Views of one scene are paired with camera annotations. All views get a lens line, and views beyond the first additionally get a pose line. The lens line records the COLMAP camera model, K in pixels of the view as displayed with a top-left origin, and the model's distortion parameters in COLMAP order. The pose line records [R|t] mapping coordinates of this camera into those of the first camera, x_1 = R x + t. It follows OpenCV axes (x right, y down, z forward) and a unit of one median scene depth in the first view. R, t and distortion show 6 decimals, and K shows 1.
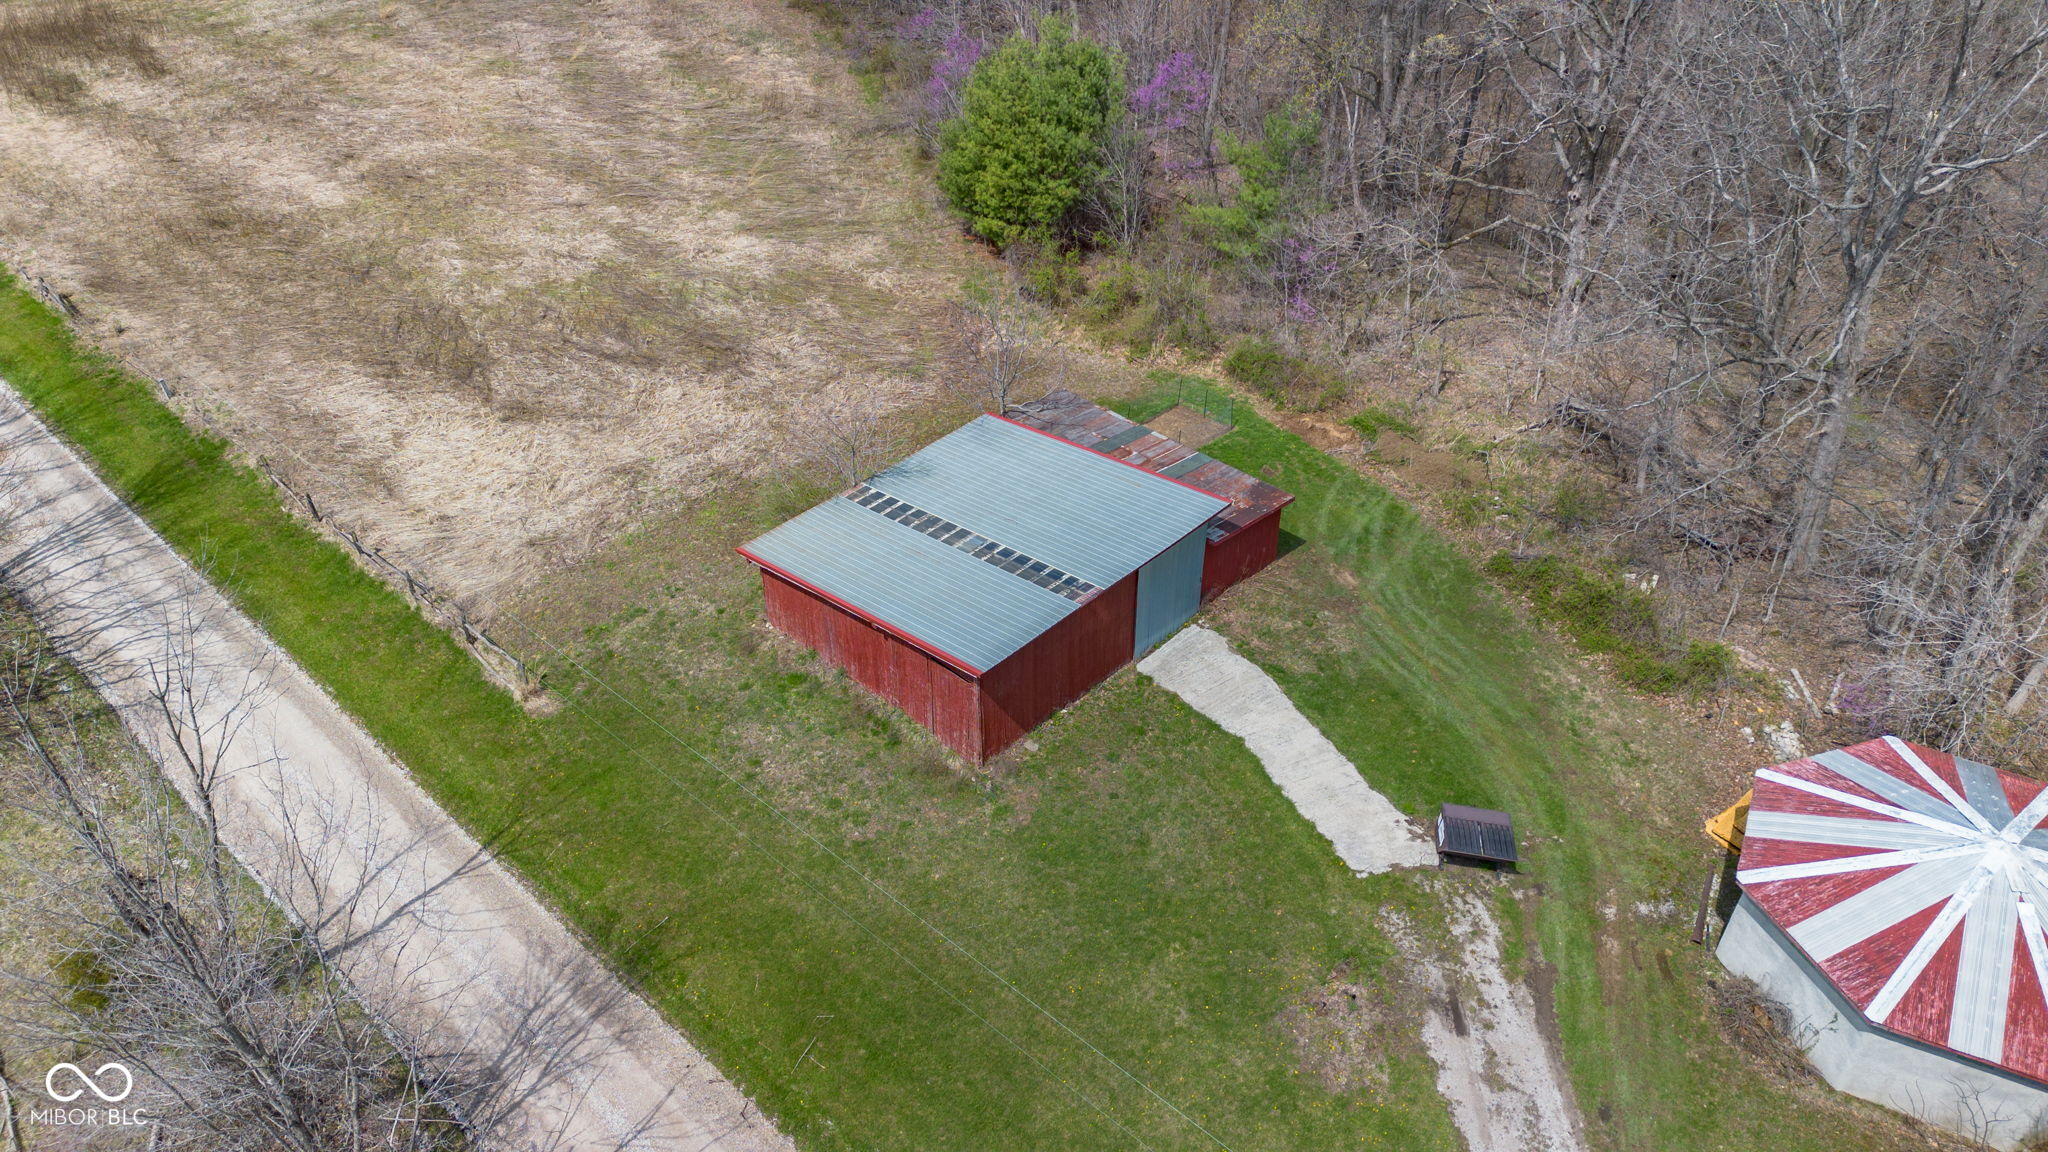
lens RADIAL K [[1438.3, 0, 1005.3], [0, 1438.3, 566.8], [0, 0, 1]] dist [0.069108, -0.067300]
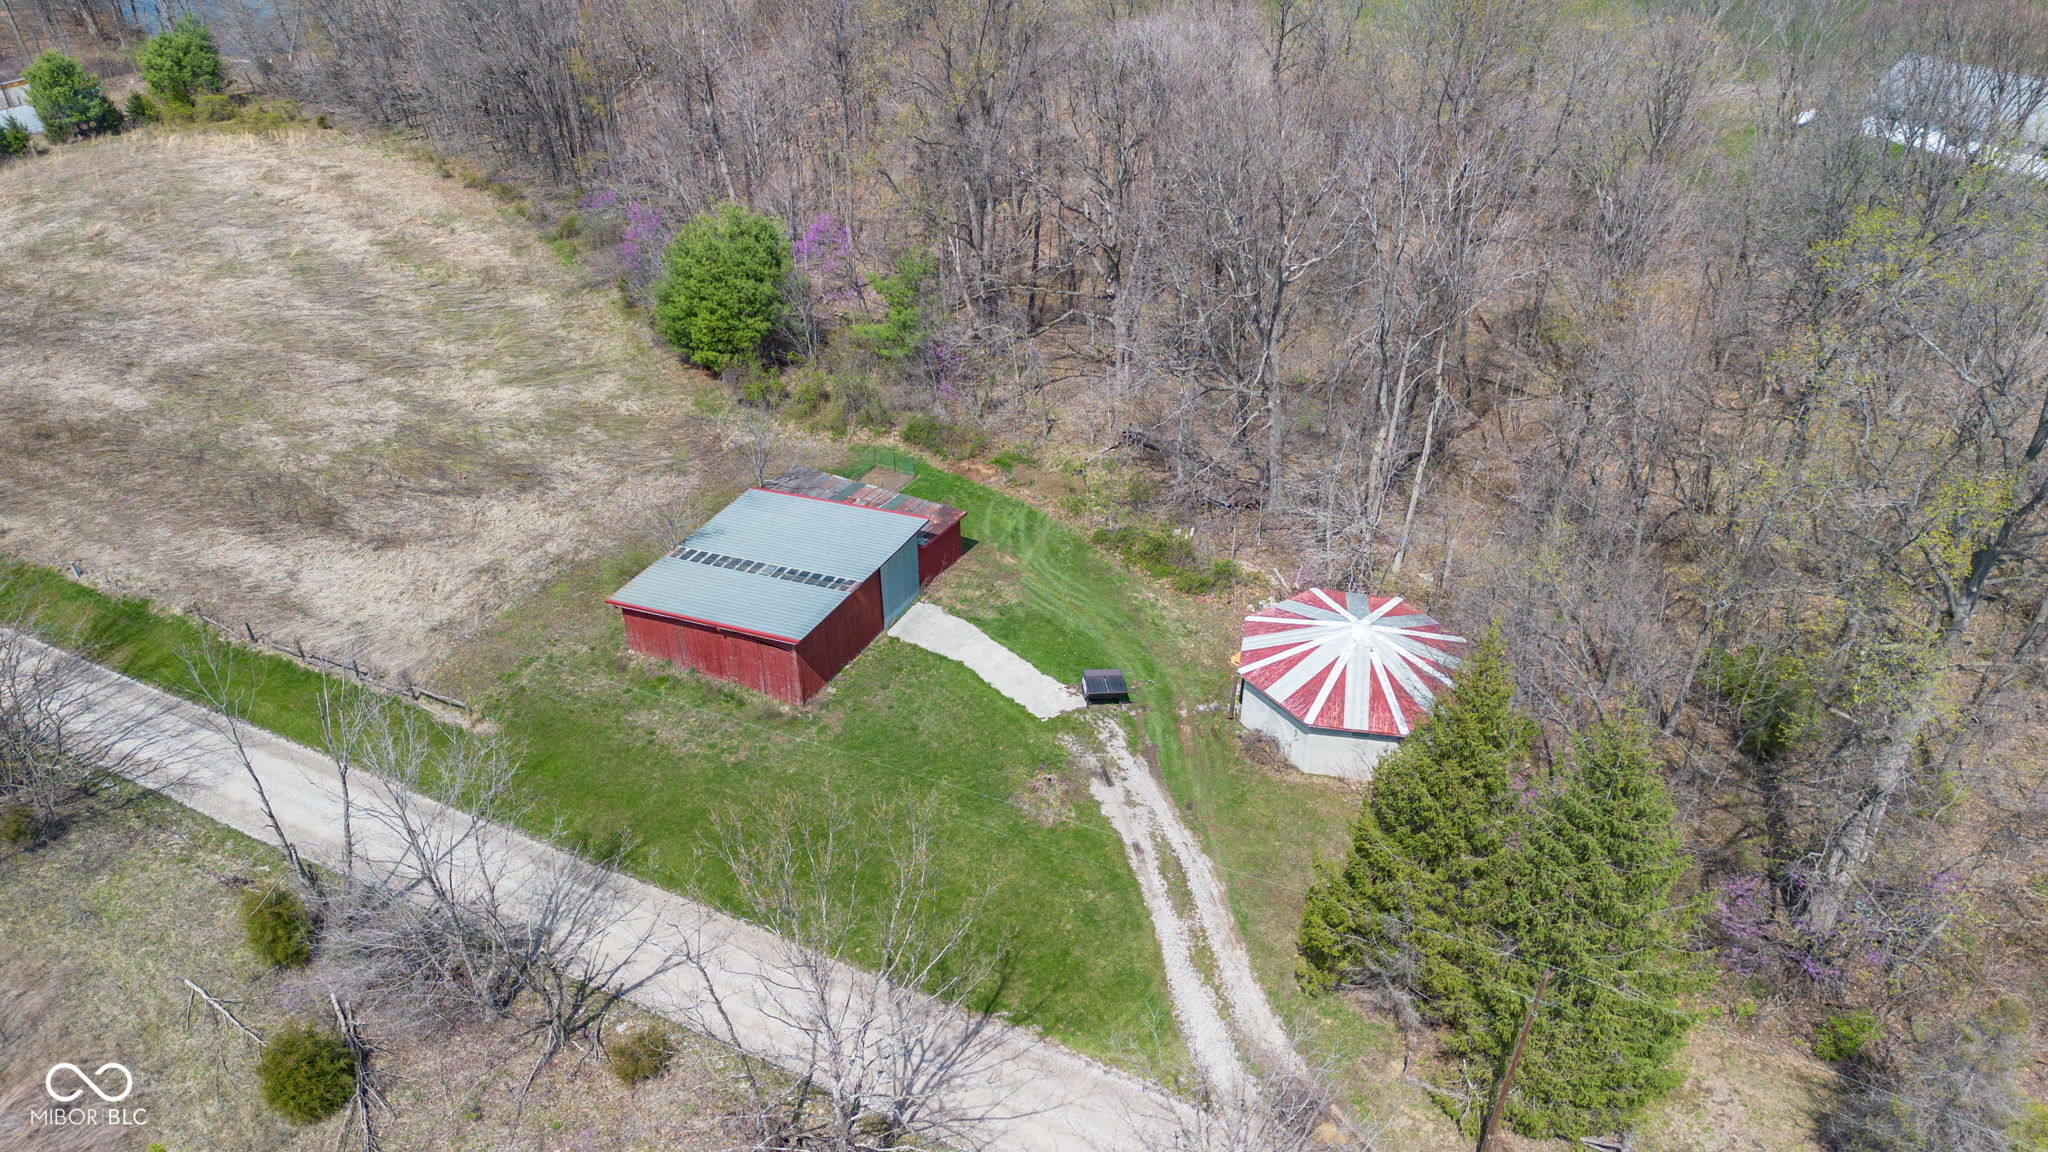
lens RADIAL K [[1438.3, 0, 1040.7], [0, 1438.3, 558.1], [0, 0, 1]] dist [0.069108, -0.067300]
pose [[0.954503, -0.158430, 0.252635, -0.113507], [0.173601, 0.984052, -0.038790, 0.070135], [-0.242460, 0.080883, 0.966784, -0.474916]]
